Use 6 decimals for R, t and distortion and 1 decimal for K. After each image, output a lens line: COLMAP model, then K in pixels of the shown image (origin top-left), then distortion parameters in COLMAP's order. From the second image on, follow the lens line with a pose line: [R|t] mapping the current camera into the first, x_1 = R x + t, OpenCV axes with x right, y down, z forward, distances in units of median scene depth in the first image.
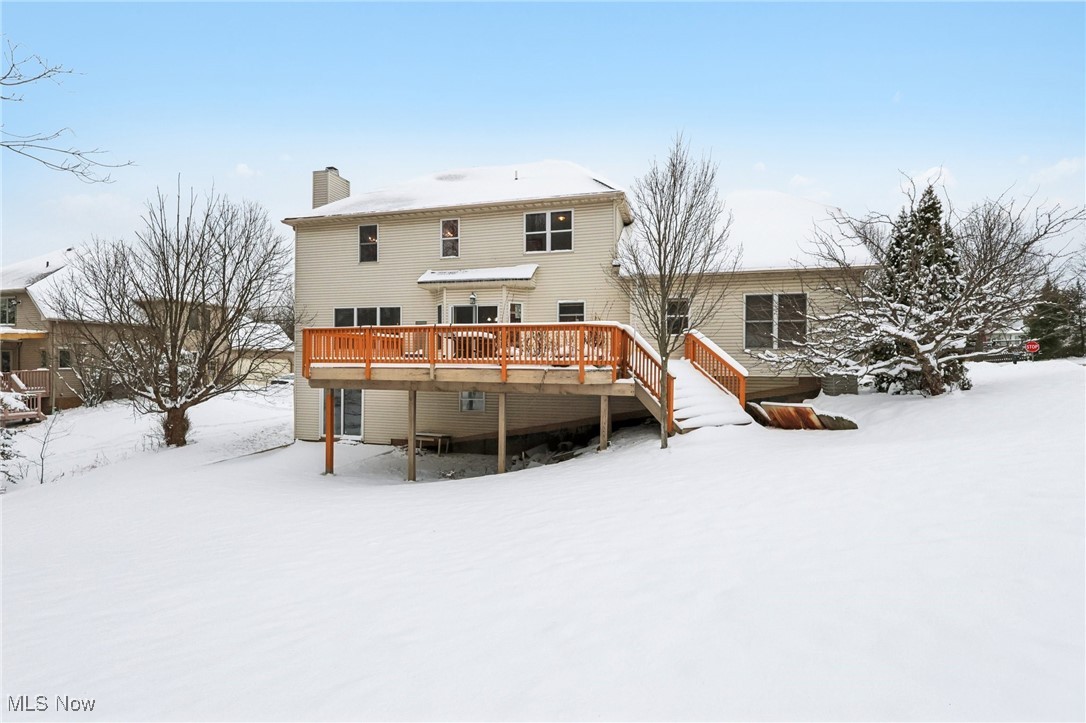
lens RADIAL K [[480.7, 0, 543.0], [0, 480.7, 361.5], [0, 0, 1]] dist [-0.001122, -0.000140]
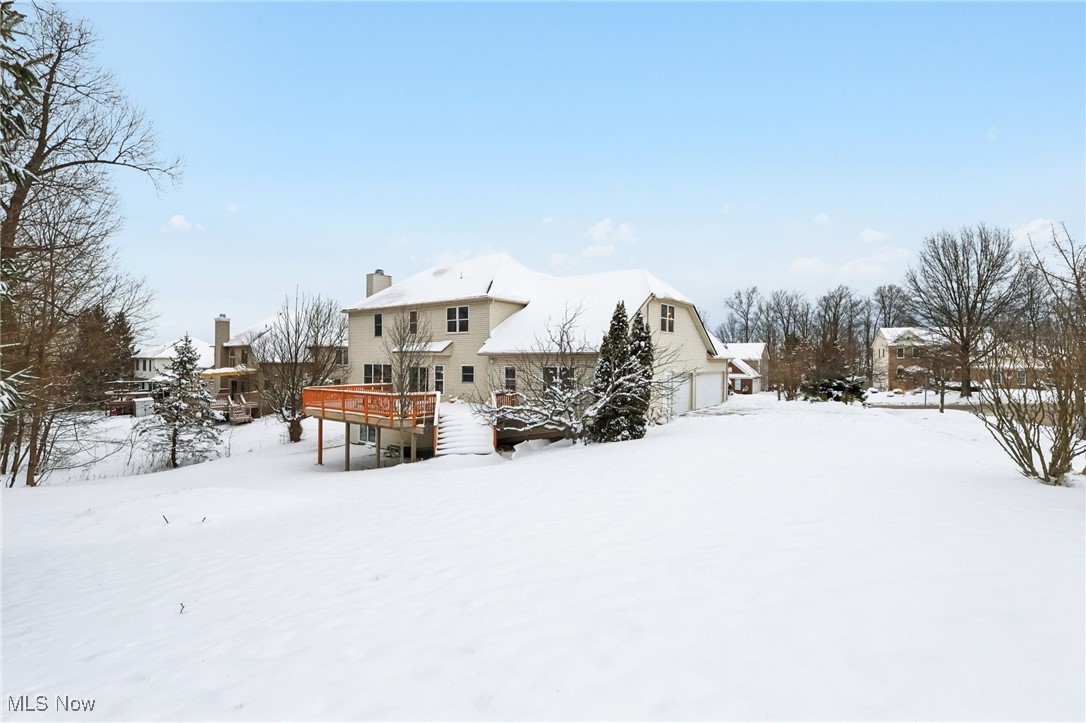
lens RADIAL K [[480.7, 0, 543.0], [0, 480.7, 361.5], [0, 0, 1]] dist [-0.001122, -0.000140]
pose [[0.927490, 0.001764, -0.373844, 0.755136], [-0.005044, 0.999957, -0.007798, -0.111815], [0.373814, 0.009118, 0.927459, -0.295236]]
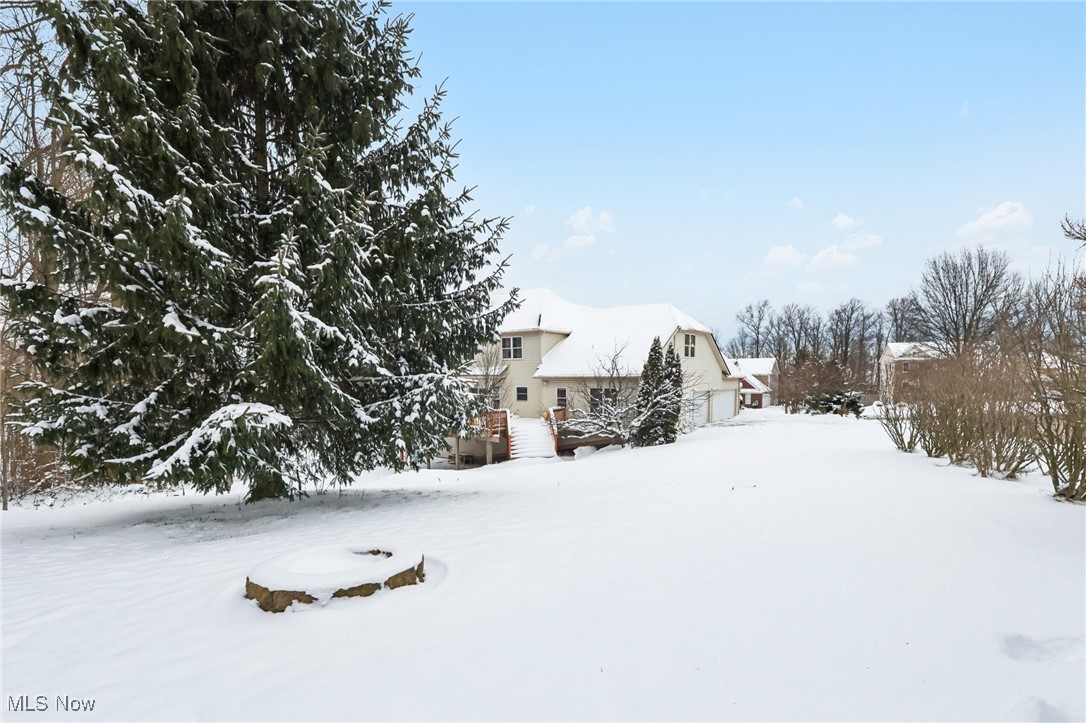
lens RADIAL K [[501.3, 0, 541.5], [0, 501.3, 401.1], [0, 0, 1]] dist [0.000801, 0.000033]
pose [[0.925449, 0.011482, -0.378698, 0.752762], [0.004571, 0.999130, 0.041464, -0.131227], [0.378845, -0.040104, 0.924591, -0.653465]]
